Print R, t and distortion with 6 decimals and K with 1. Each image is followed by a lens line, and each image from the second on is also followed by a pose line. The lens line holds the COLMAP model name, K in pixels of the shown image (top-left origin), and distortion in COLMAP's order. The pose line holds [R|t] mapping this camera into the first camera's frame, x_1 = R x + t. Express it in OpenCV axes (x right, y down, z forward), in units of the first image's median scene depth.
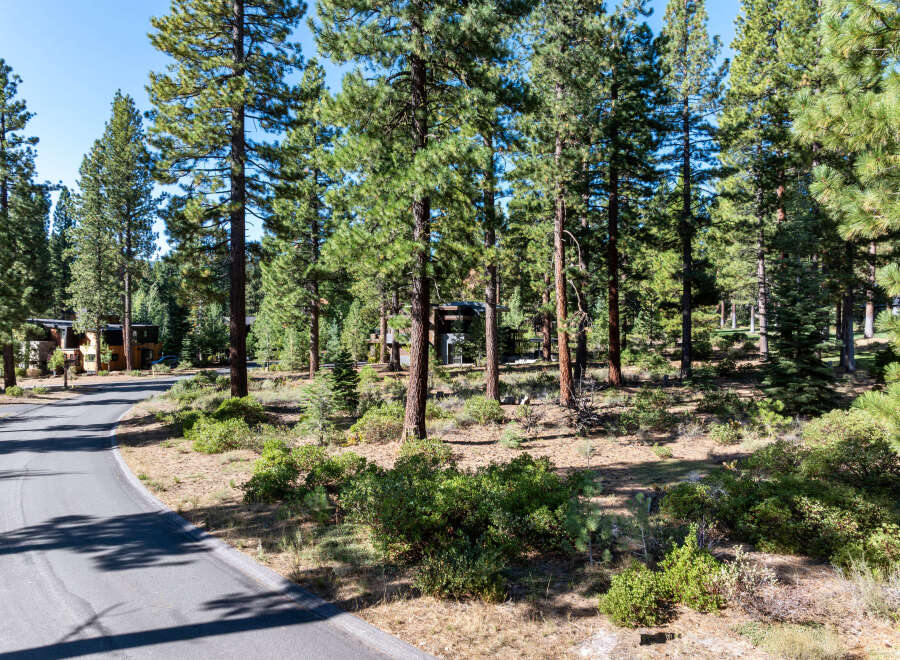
lens RADIAL K [[614.3, 0, 453.3], [0, 614.3, 328.6], [0, 0, 1]] dist [0.004137, -0.034066]
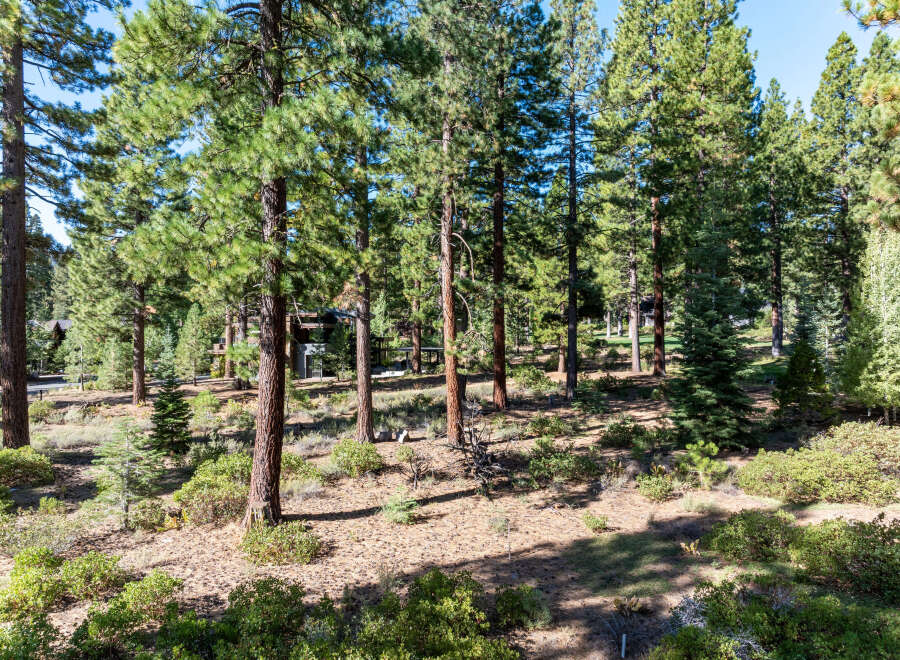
lens RADIAL K [[614.3, 0, 453.3], [0, 614.3, 328.6], [0, 0, 1]] dist [0.004137, -0.034066]
pose [[0.973666, -0.000301, 0.227979, -0.007160], [0.000255, 1.000000, 0.000230, -0.026119], [-0.227979, -0.000166, 0.973666, 0.160745]]
